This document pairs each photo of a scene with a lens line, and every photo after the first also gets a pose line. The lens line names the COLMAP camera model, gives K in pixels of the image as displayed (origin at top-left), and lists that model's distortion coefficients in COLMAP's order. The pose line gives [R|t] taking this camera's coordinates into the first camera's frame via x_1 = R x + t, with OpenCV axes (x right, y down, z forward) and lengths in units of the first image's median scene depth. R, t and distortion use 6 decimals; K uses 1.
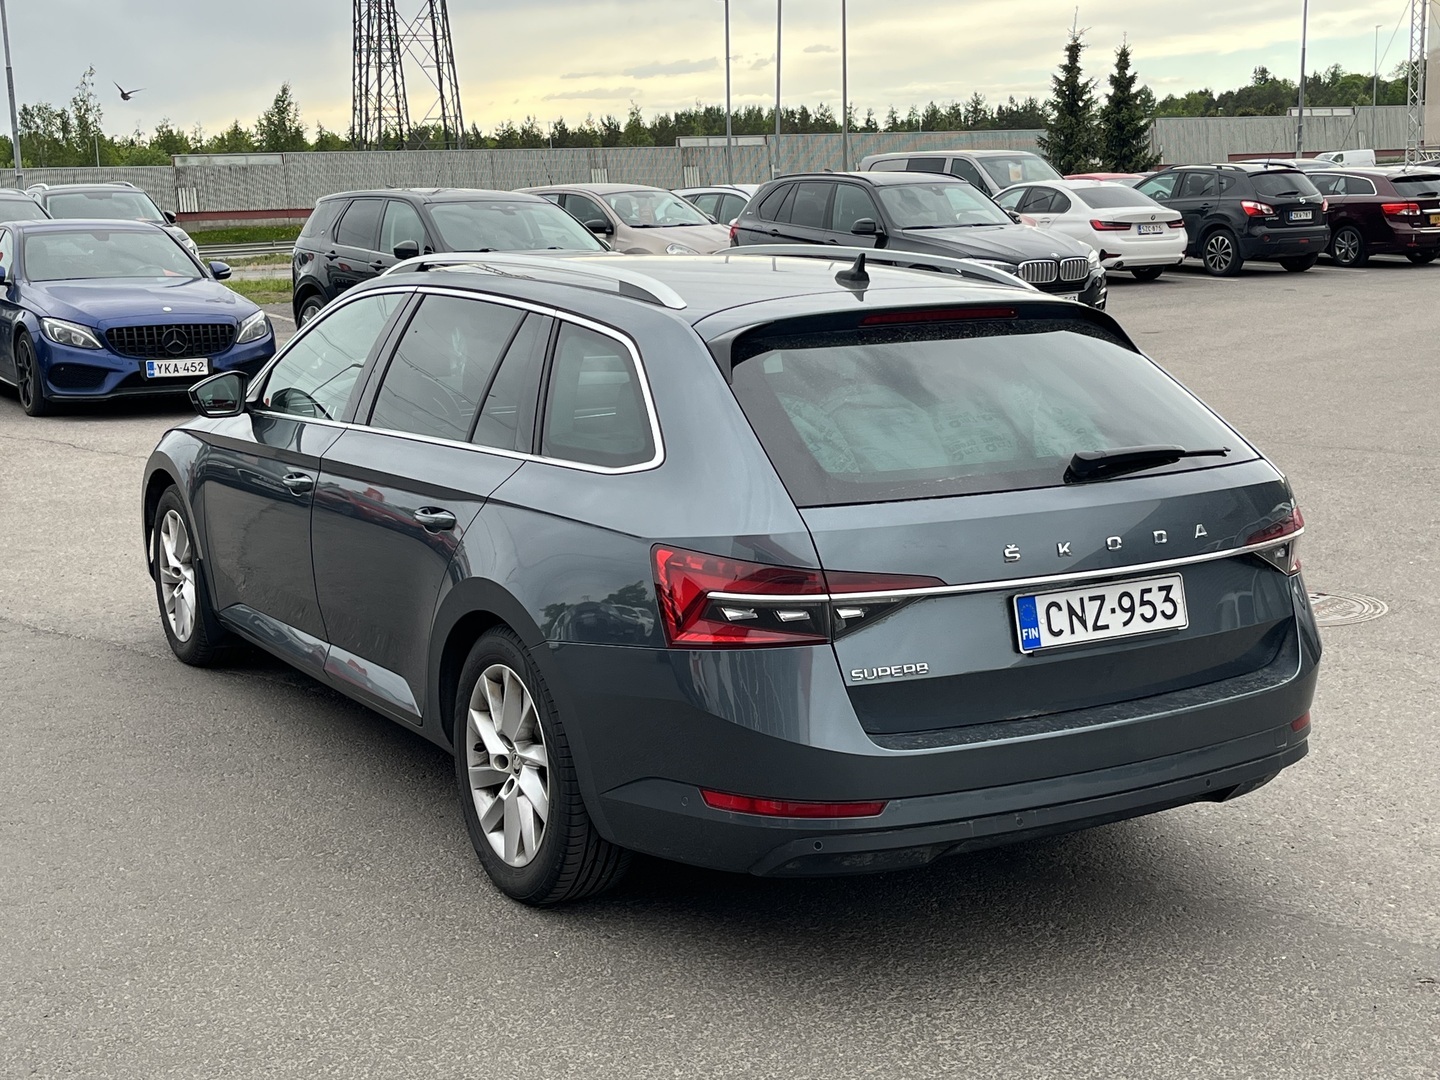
lens RADIAL K [[1943.3, 0, 720.0], [0, 1943.3, 540.0], [0, 0, 1]] dist [0.127662, -0.390965]
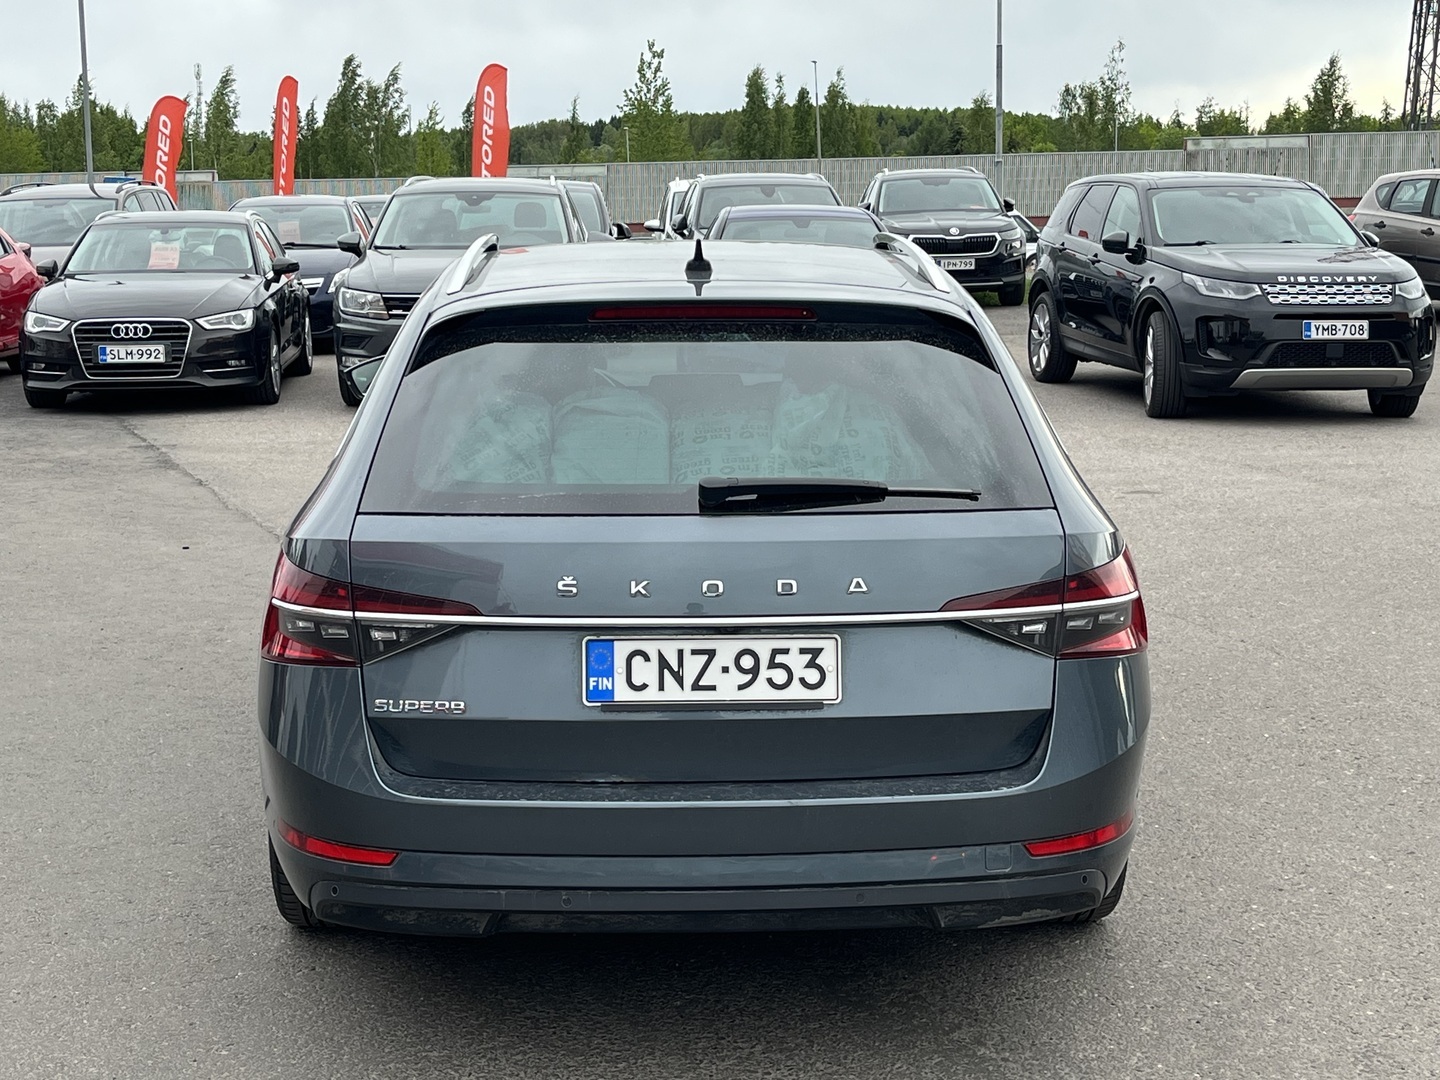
lens RADIAL K [[2210.8, 0, 720.0], [0, 2210.8, 540.0], [0, 0, 1]] dist [0.157478, -0.586930]
pose [[0.882938, 0.082420, -0.462198, 0.628842], [-0.089518, 0.995963, 0.006595, -0.024895], [0.460876, 0.035552, 0.886752, 0.158218]]
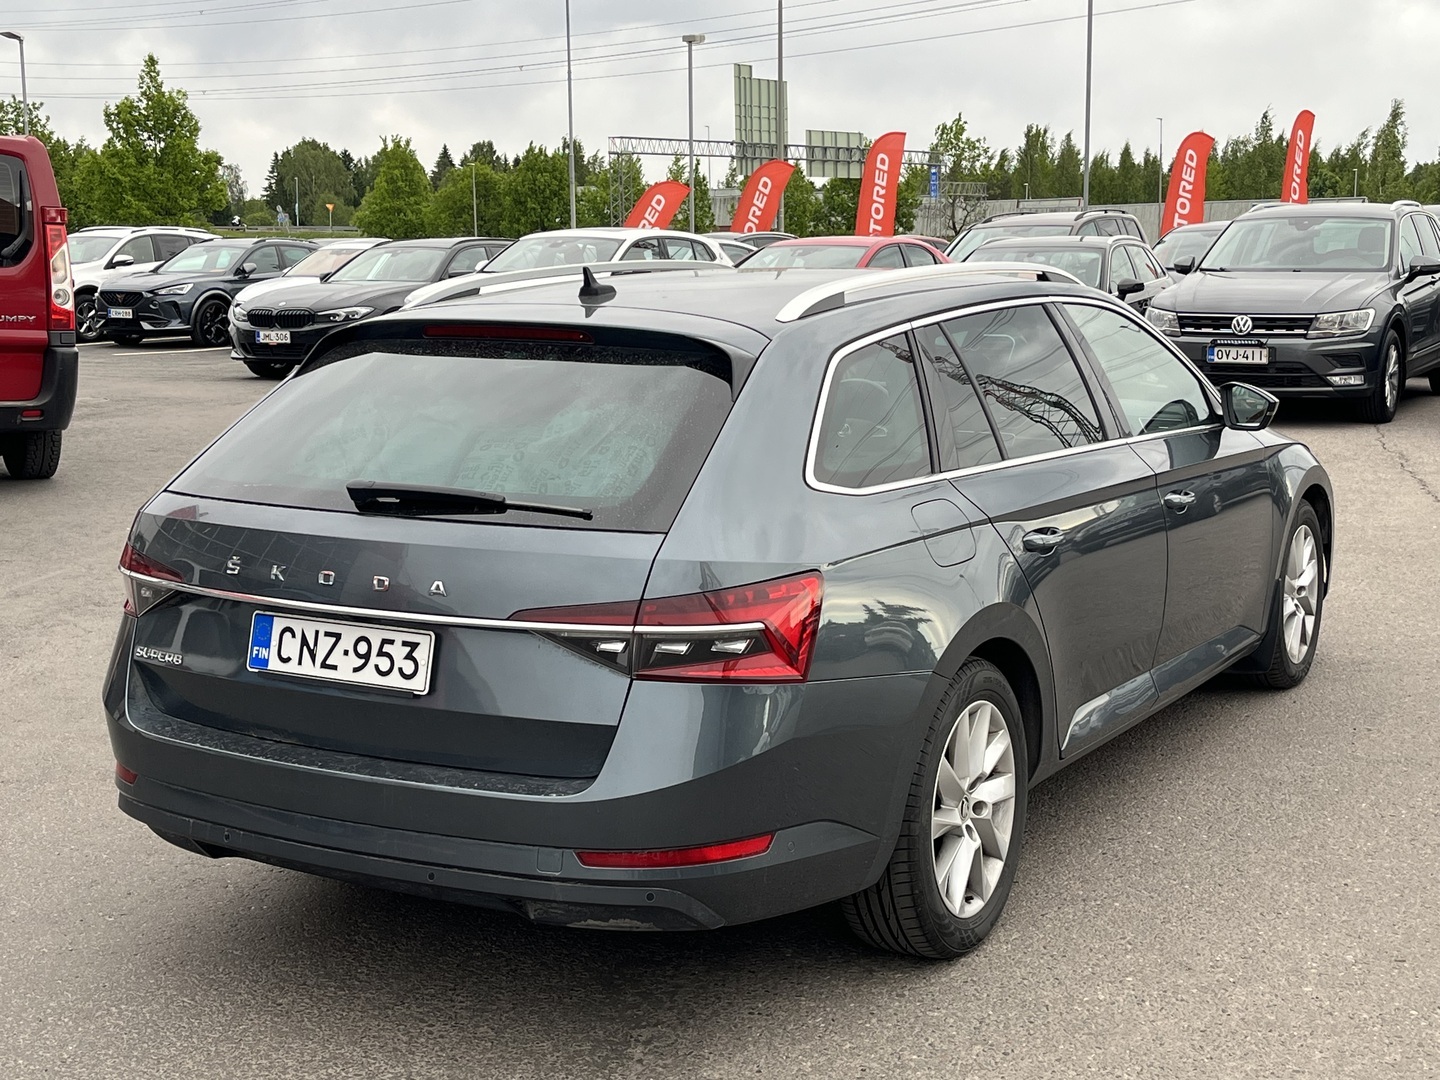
lens RADIAL K [[1983.0, 0, 720.0], [0, 1983.0, 540.0], [0, 0, 1]] dist [0.118673, -0.349306]
pose [[0.512674, 0.146454, -0.846000, 1.079521], [-0.152234, 0.985238, 0.078305, -0.117025], [0.844980, 0.088645, 0.527401, 0.643946]]
